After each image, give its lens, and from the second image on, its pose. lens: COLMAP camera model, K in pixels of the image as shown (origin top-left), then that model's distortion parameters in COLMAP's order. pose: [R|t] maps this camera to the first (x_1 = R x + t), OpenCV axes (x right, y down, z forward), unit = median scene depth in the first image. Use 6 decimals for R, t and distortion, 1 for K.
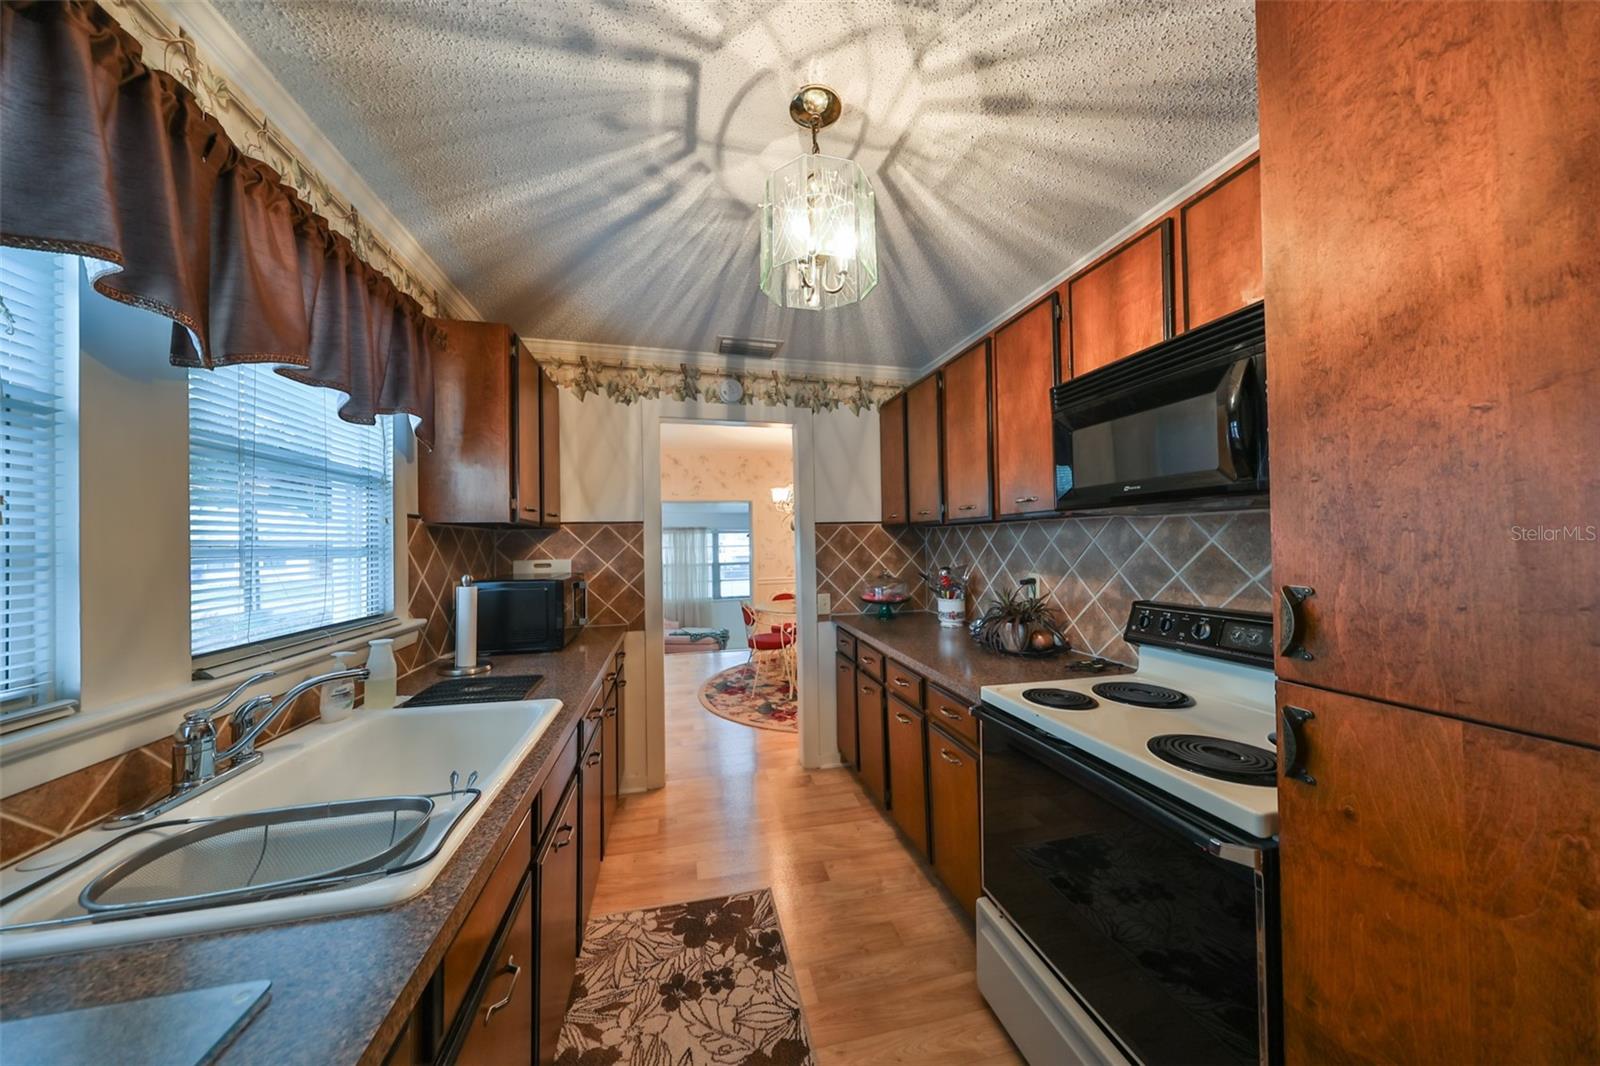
lens RADIAL K [[507.2, 0, 808.0], [0, 507.2, 540.6], [0, 0, 1]] dist [-0.014062, 0.000080]
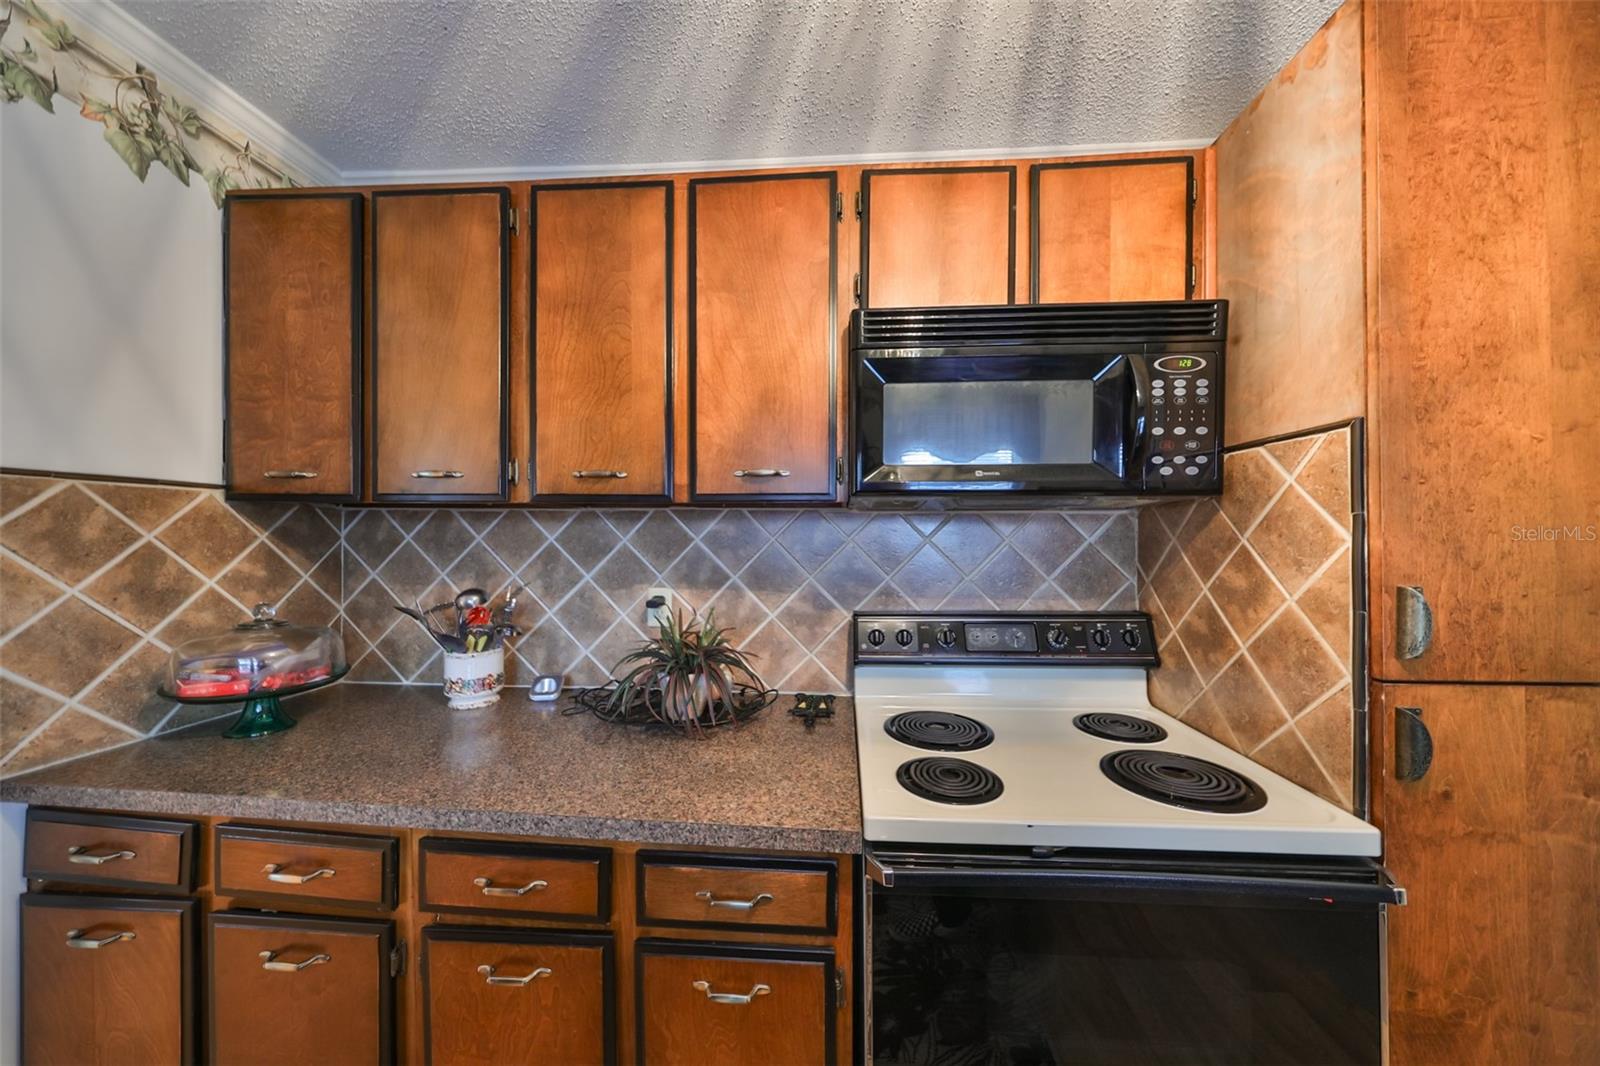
lens RADIAL K [[508.3, 0, 798.9], [0, 508.3, 537.6], [0, 0, 1]] dist [-0.001225, -0.000184]
pose [[0.308000, 0.016661, 0.951240, -0.292724], [-0.008868, 0.999853, -0.014641, 0.015832], [-0.951345, -0.003926, 0.308103, 1.461615]]
